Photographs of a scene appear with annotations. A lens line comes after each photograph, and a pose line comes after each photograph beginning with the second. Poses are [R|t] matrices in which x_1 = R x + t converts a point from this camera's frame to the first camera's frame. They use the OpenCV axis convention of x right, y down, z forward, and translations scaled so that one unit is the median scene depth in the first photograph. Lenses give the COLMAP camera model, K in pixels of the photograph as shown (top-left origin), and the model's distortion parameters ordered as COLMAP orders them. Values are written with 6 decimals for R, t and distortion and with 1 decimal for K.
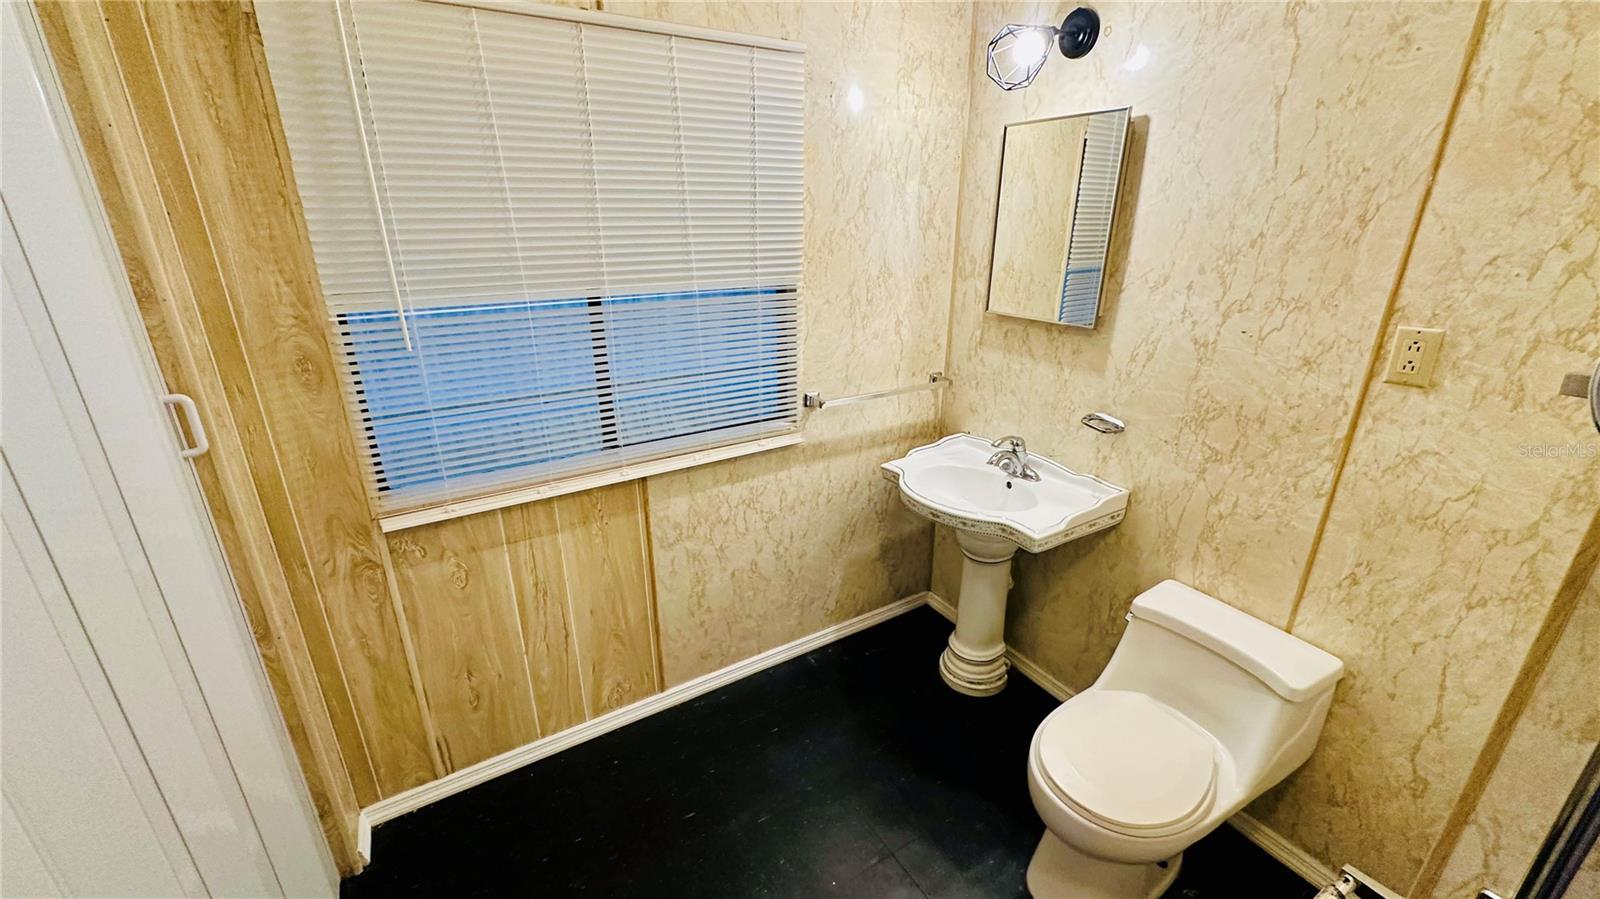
lens RADIAL K [[637.5, 0, 799.1], [0, 637.5, 450.1], [0, 0, 1]] dist [-0.002273, 0.000385]
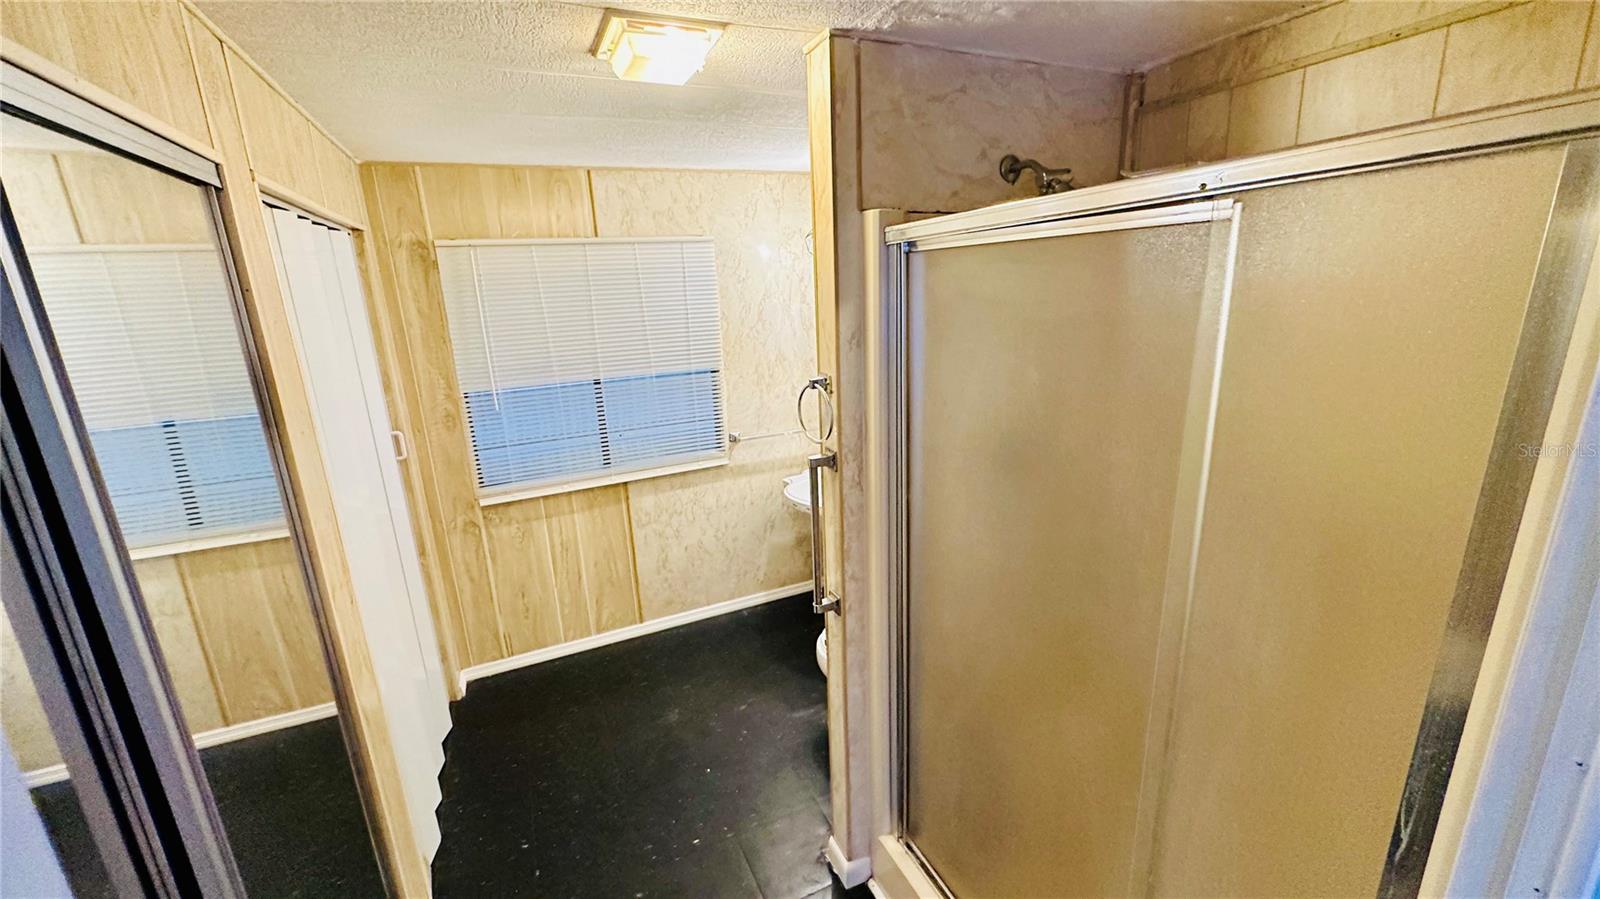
lens RADIAL K [[637.5, 0, 802.5], [0, 637.5, 450.6], [0, 0, 1]] dist [-0.002273, 0.000385]
pose [[0.992937, -0.020676, -0.116831, 0.425753], [0.008117, 0.994230, -0.106966, 0.143660], [0.118369, 0.105262, 0.987375, -0.631207]]
